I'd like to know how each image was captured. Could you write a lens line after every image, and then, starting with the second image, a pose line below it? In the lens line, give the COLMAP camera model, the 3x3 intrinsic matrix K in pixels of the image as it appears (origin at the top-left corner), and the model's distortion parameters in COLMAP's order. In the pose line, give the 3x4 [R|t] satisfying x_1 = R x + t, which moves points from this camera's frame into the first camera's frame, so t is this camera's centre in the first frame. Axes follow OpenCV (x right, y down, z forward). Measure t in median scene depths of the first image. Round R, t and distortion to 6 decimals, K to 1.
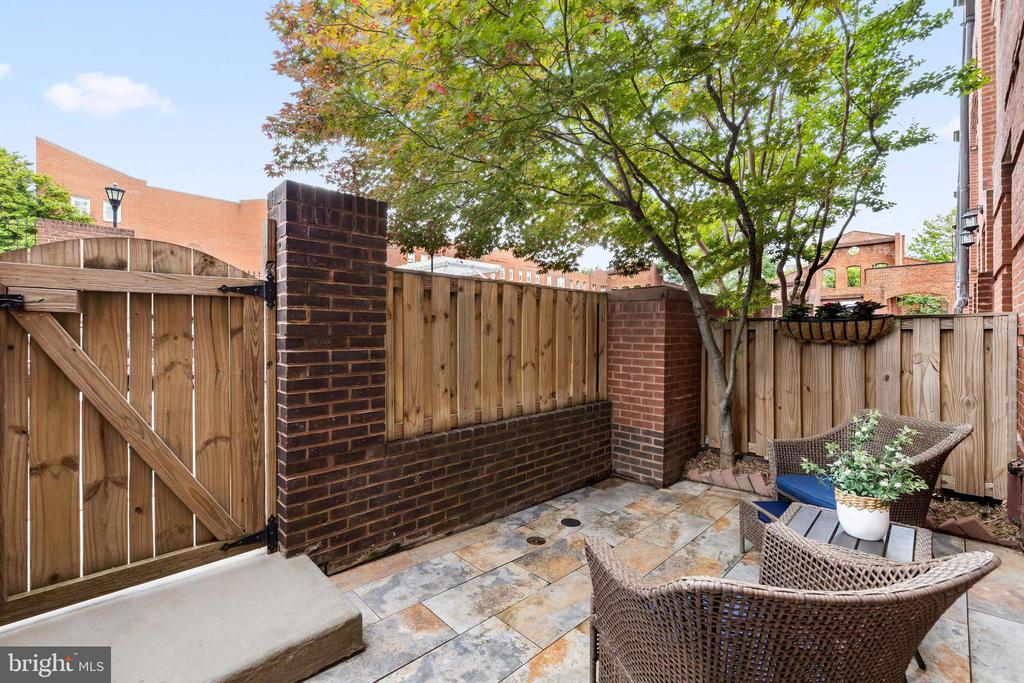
lens RADIAL K [[436.0, 0, 512.6], [0, 436.0, 336.9], [0, 0, 1]] dist [0.001274, -0.000179]
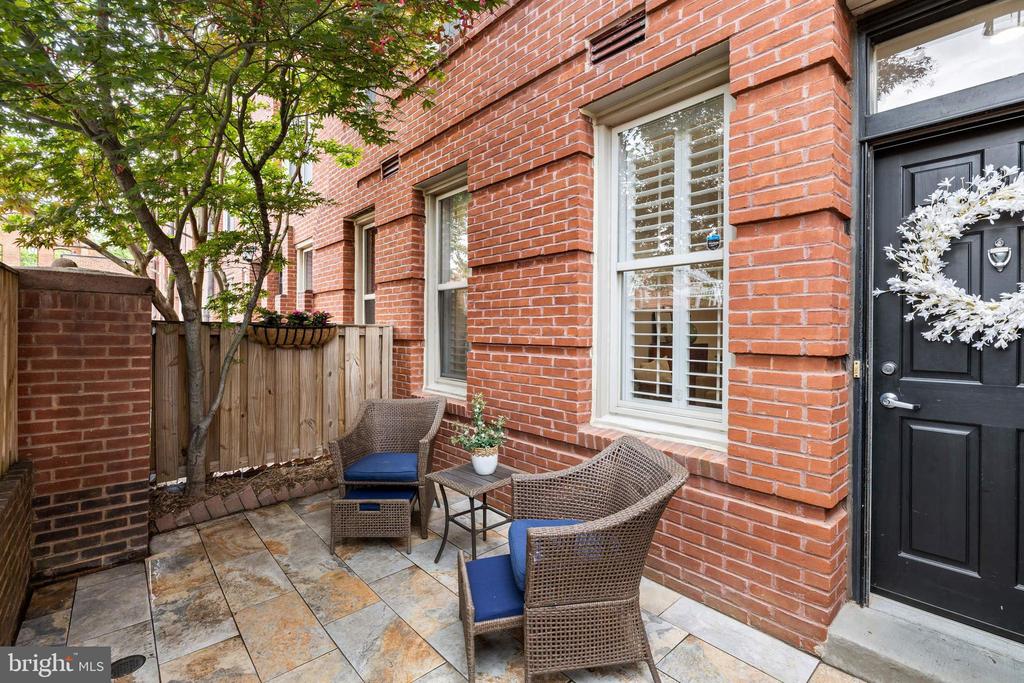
lens RADIAL K [[457.0, 0, 512.4], [0, 457.0, 333.2], [0, 0, 1]] dist [-0.007074, 0.001853]
pose [[0.052151, -0.005075, 0.998626, -0.374923], [0.001070, 0.999987, 0.005026, -0.025968], [-0.998639, 0.000806, 0.052155, 0.361385]]
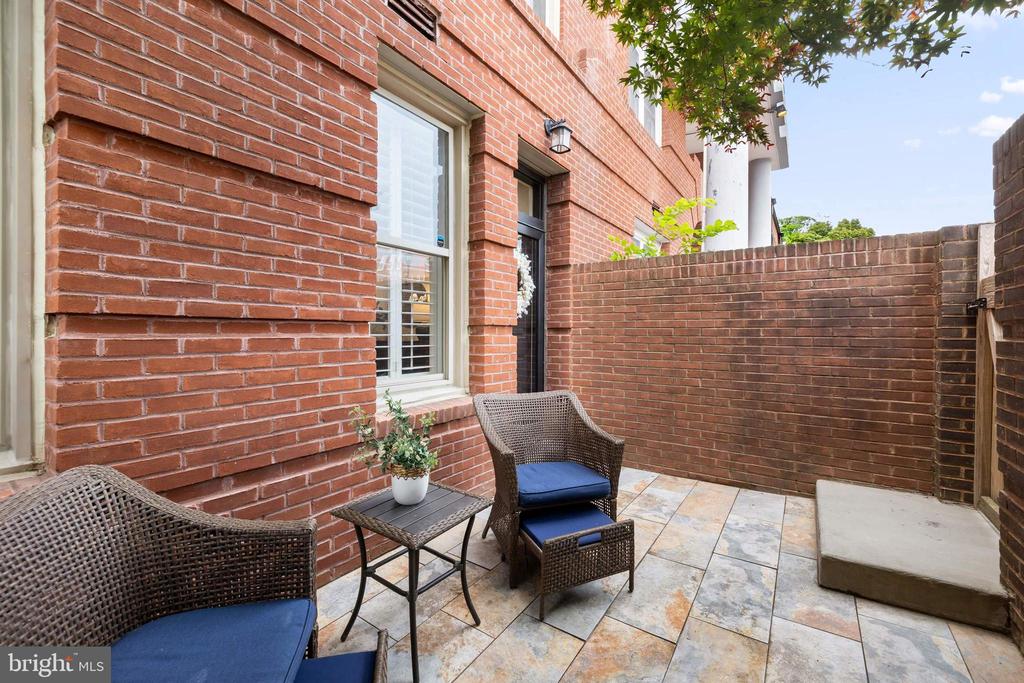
lens RADIAL K [[436.0, 0, 517.1], [0, 436.0, 332.9], [0, 0, 1]] dist [0.001274, -0.000179]
pose [[-0.978651, -0.005611, -0.205452, 0.341470], [-0.007507, 0.999936, 0.008451, 0.010180], [0.205392, 0.009813, -0.978631, 0.946142]]
